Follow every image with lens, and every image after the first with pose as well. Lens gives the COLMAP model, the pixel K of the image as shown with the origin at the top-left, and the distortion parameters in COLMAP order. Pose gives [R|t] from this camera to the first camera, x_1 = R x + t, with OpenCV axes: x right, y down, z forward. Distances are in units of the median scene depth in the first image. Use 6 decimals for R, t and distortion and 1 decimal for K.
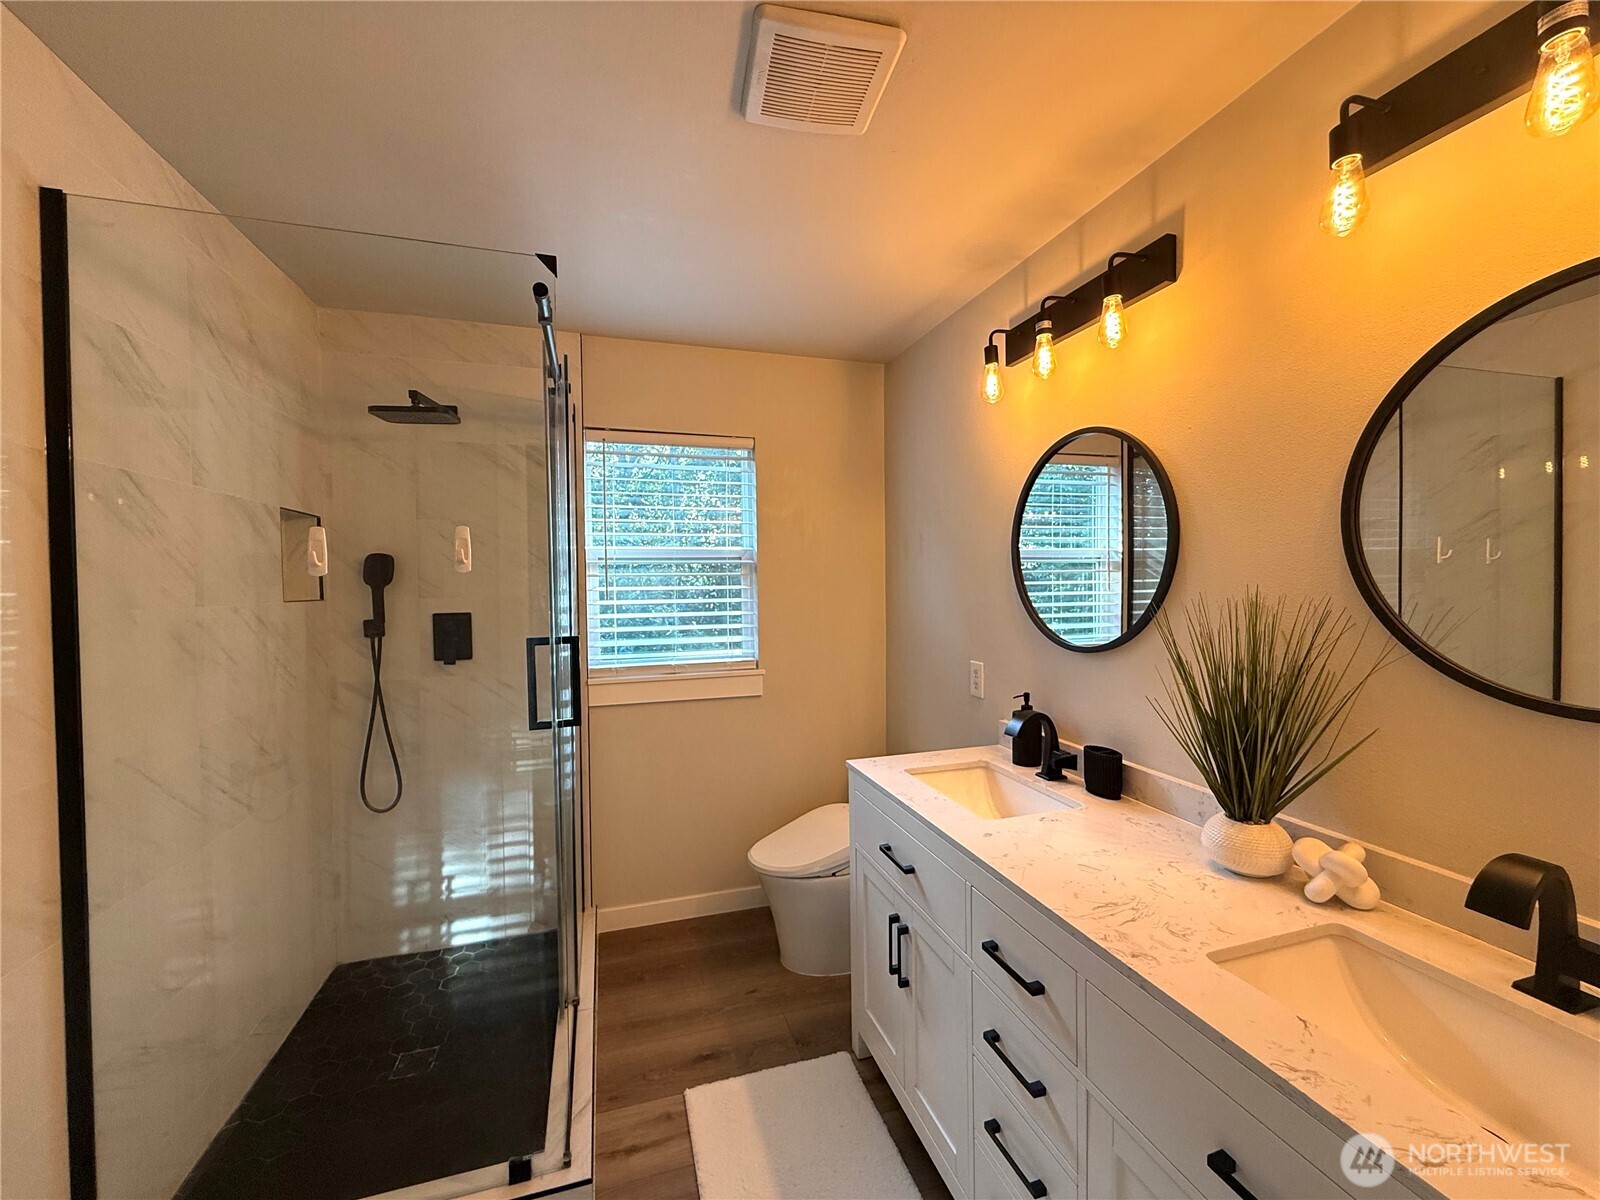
lens RADIAL K [[636.5, 0, 800.0], [0, 636.5, 600.3], [0, 0, 1]] dist [-0.000426, 0.000256]
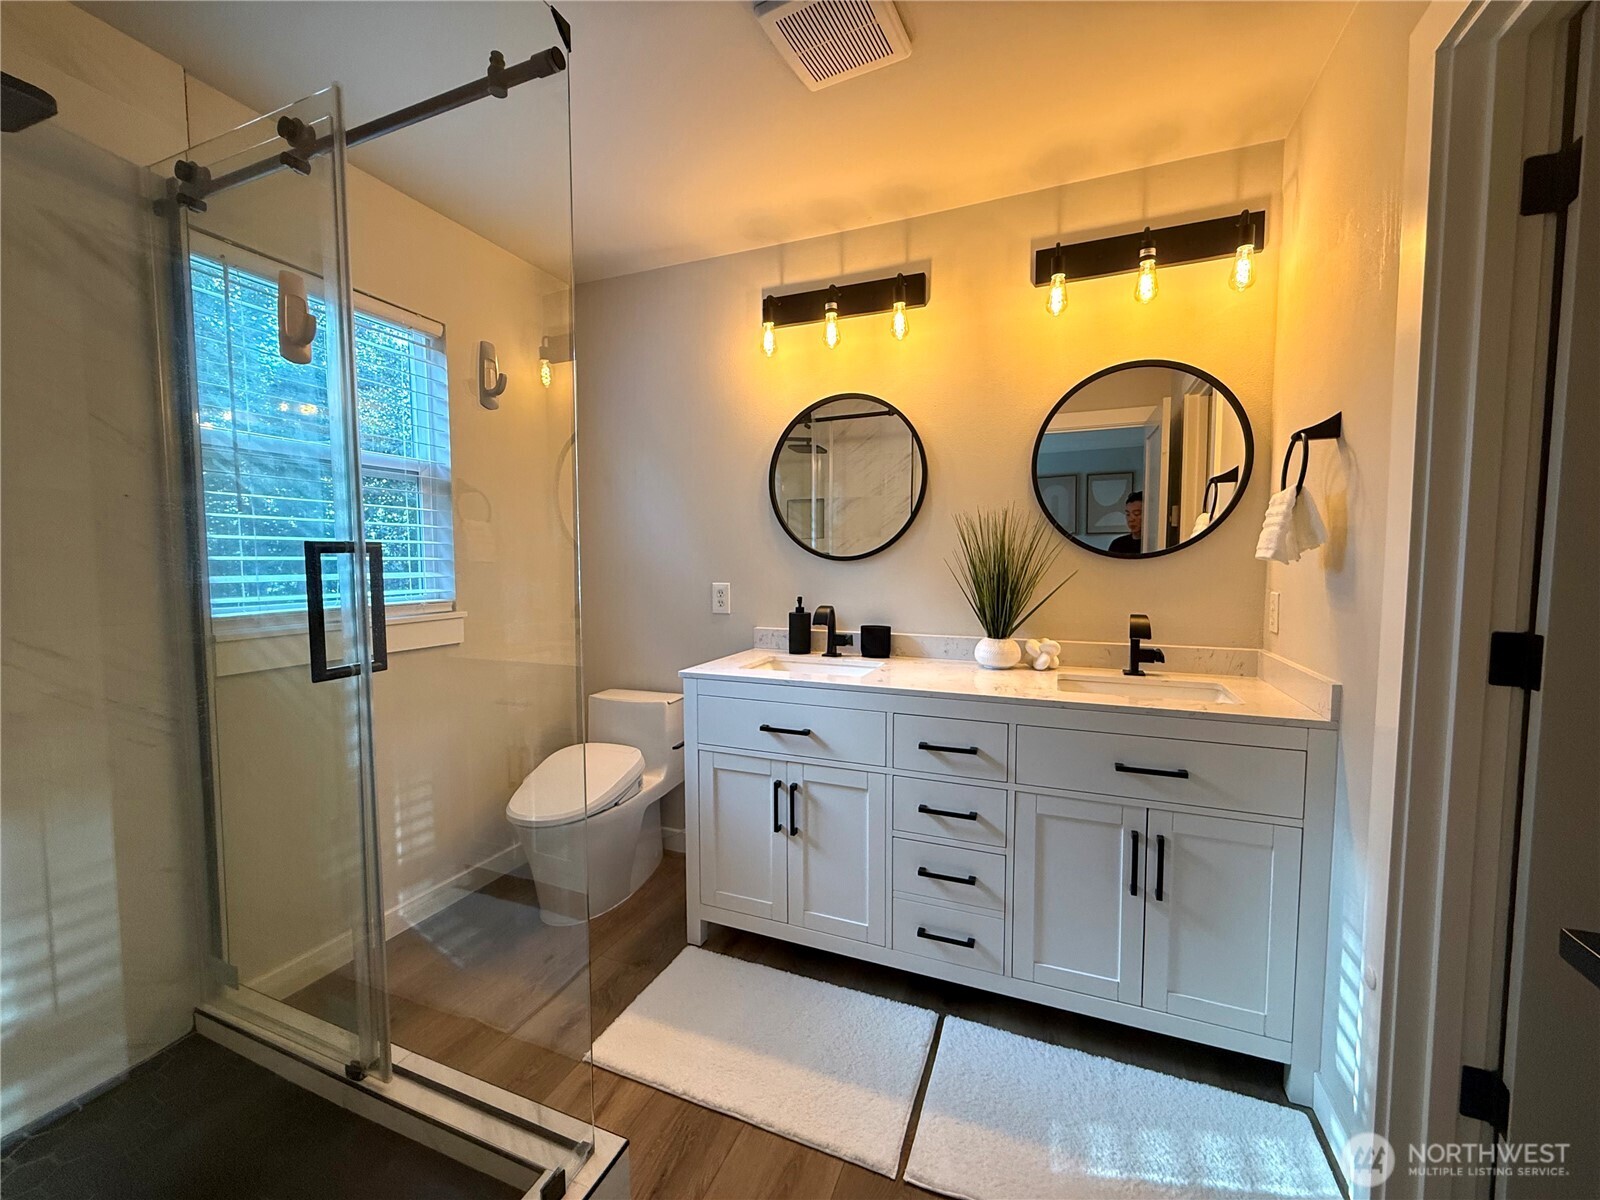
lens RADIAL K [[636.5, 0, 798.0], [0, 636.5, 597.2], [0, 0, 1]] dist [-0.000426, 0.000256]
pose [[0.640482, -0.036814, 0.767090, -0.637601], [0.018171, 0.999297, 0.032786, 0.109813], [-0.767758, -0.007060, 0.640701, 0.208527]]
